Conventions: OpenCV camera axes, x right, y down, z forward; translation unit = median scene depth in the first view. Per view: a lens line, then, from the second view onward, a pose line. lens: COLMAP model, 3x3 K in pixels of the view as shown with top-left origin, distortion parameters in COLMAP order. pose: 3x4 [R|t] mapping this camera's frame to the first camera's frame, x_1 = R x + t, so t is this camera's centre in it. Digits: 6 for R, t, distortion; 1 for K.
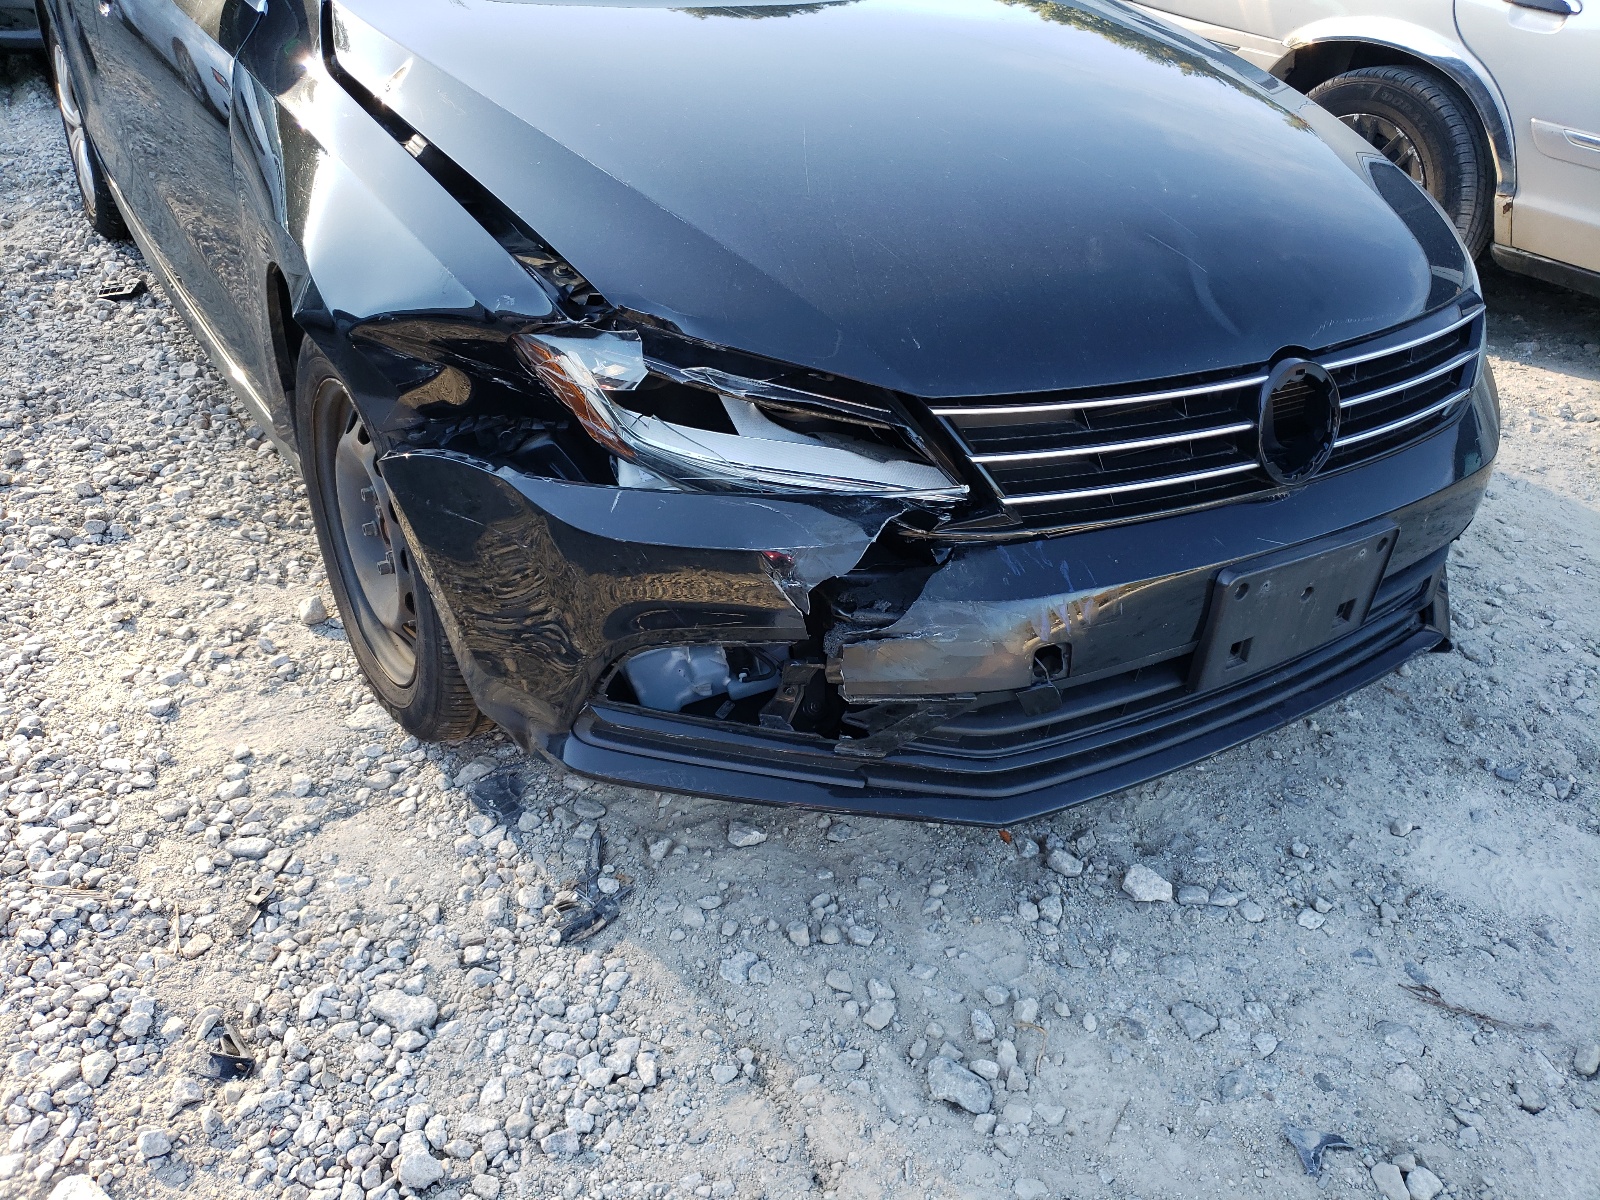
lens RADIAL K [[1295.5, 0, 800.0], [0, 1295.5, 600.0], [0, 0, 1]] dist [0.015298, 0.005074]
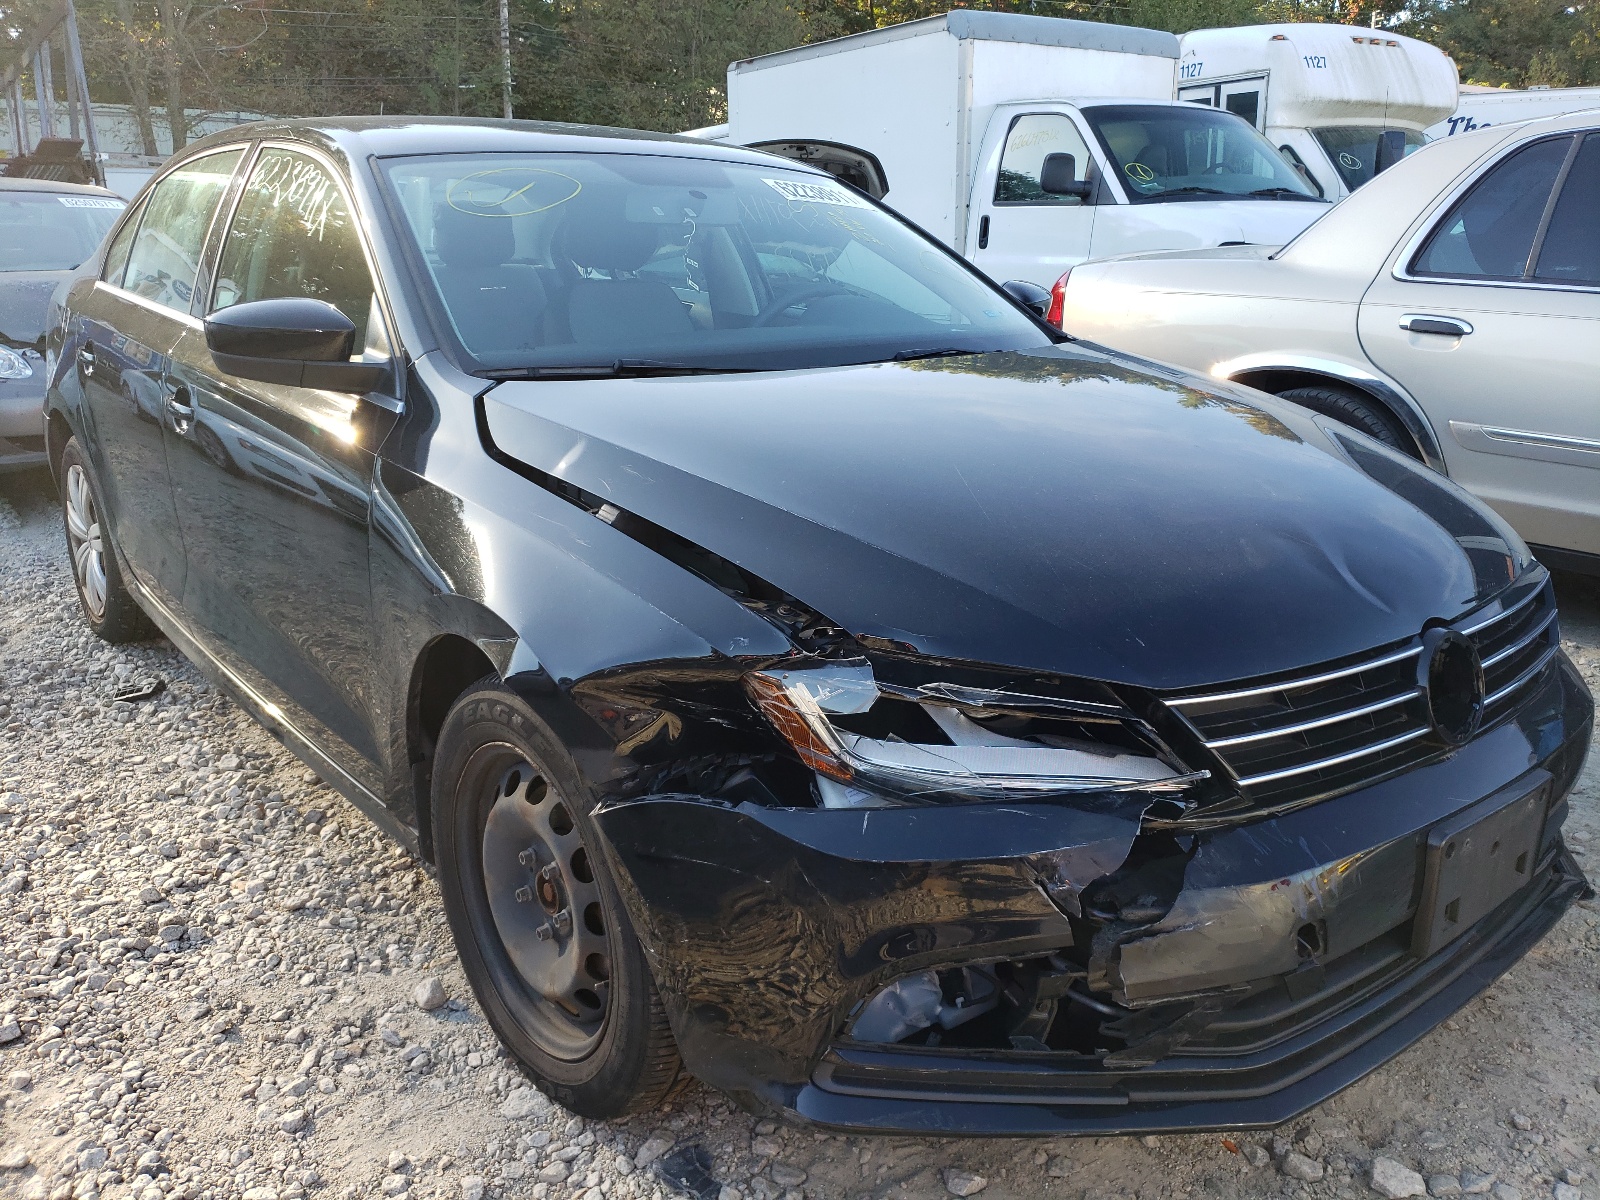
lens RADIAL K [[1295.5, 0, 800.0], [0, 1295.5, 600.0], [0, 0, 1]] dist [0.015298, 0.005074]
pose [[0.990657, -0.092002, 0.100673, -0.188363], [0.114899, 0.960702, -0.252687, 0.002500], [-0.073469, 0.261893, 0.962296, 0.001052]]
